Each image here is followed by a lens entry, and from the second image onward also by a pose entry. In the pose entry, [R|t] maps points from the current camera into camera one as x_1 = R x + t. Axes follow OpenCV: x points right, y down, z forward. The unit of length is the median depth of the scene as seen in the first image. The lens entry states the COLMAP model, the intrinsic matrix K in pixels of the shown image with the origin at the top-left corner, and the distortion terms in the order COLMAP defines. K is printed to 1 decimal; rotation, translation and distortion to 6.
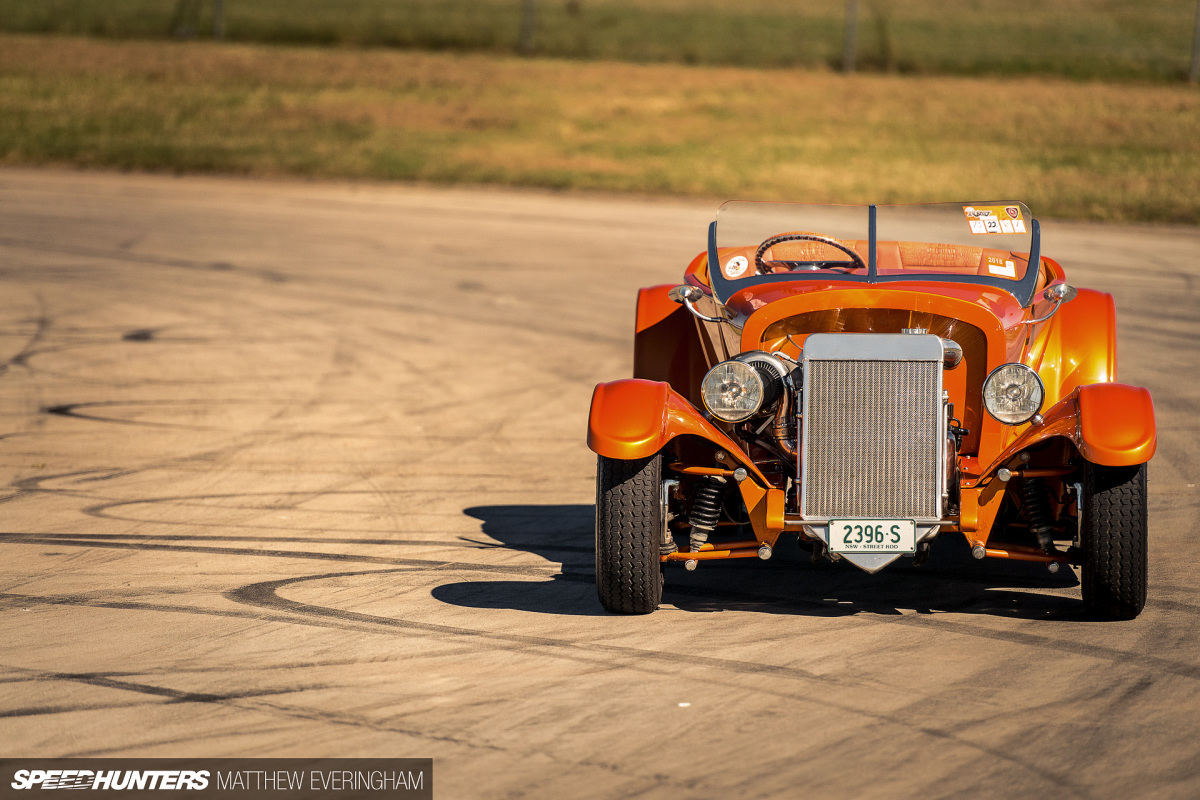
lens RADIAL K [[8369.4, 0, 600.0], [0, 8369.4, 400.0], [0, 0, 1]] dist [0.346297, 17.231262]
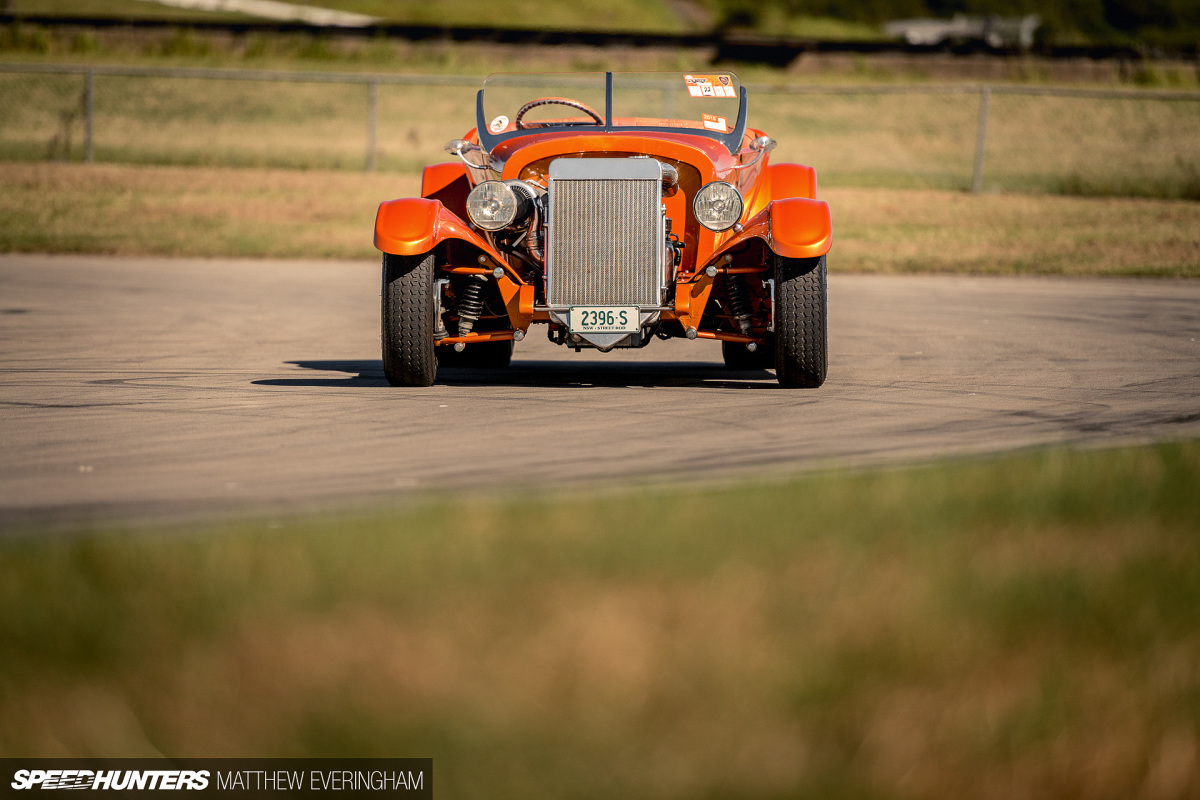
lens RADIAL K [[8369.4, 0, 600.0], [0, 8369.4, 400.0], [0, 0, 1]] dist [0.346297, 17.231262]
pose [[0.999879, -0.006787, 0.013997, 0.014281], [0.007331, 0.999205, -0.039176, 0.075978], [-0.013720, 0.039274, 0.999134, -0.234280]]
